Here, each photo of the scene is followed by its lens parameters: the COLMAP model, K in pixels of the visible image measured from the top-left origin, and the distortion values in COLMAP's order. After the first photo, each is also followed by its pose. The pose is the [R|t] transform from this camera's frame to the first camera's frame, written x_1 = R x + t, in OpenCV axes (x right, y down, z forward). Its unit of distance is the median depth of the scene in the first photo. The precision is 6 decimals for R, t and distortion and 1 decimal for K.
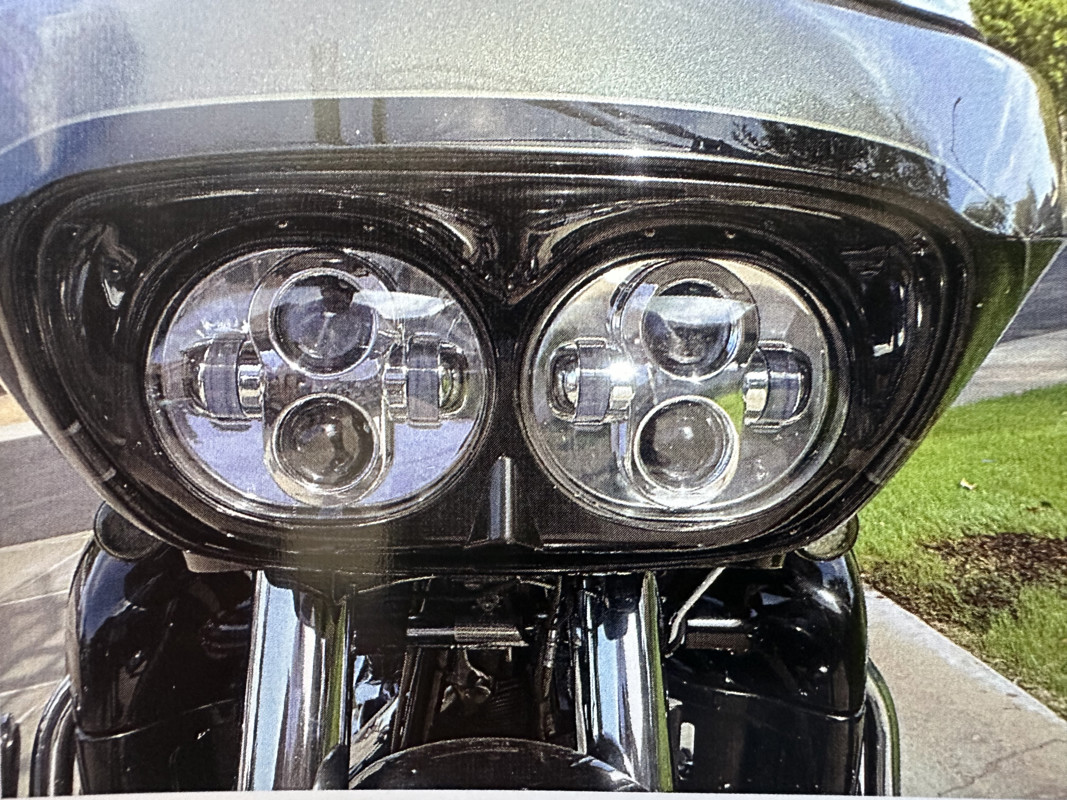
lens RADIAL K [[863.1, 0, 533.5], [0, 863.1, 400.0], [0, 0, 1]] dist [-0.009865, 0.004373]
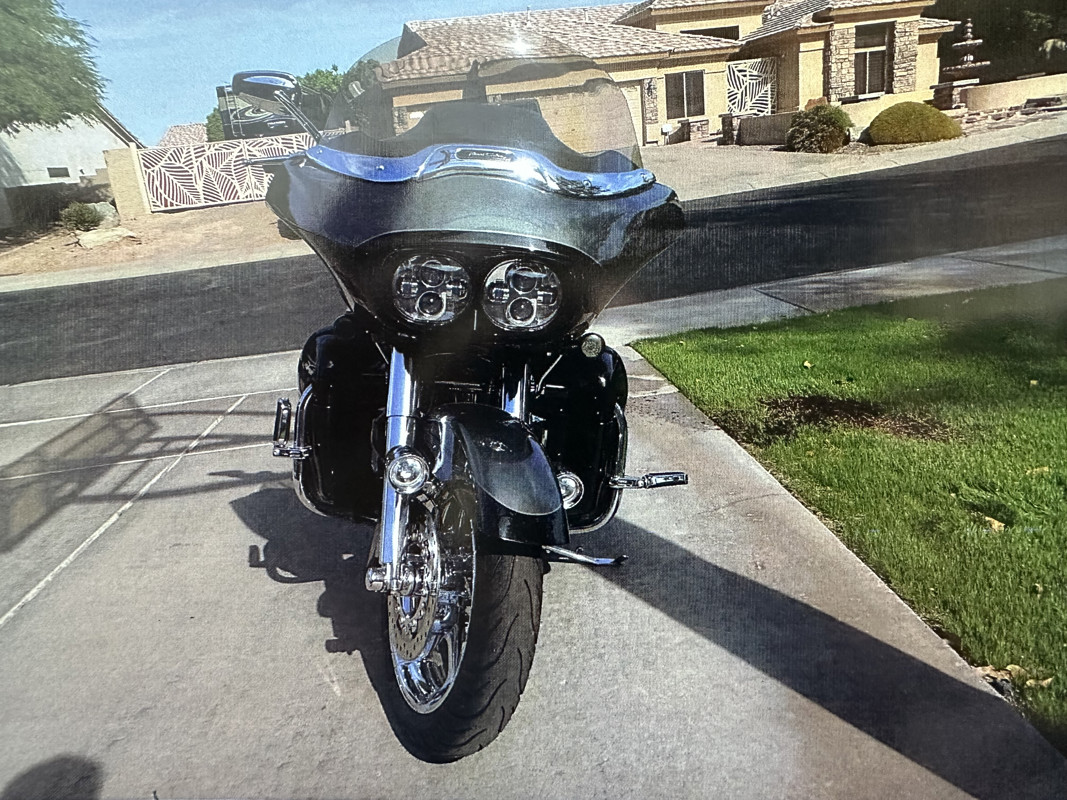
lens RADIAL K [[863.1, 0, 533.5], [0, 863.1, 400.0], [0, 0, 1]] dist [-0.009865, 0.004373]
pose [[0.997982, 0.052930, 0.035079, 0.021080], [-0.057250, 0.988989, 0.136466, -0.014663], [-0.027469, -0.138199, 0.990023, -0.543183]]
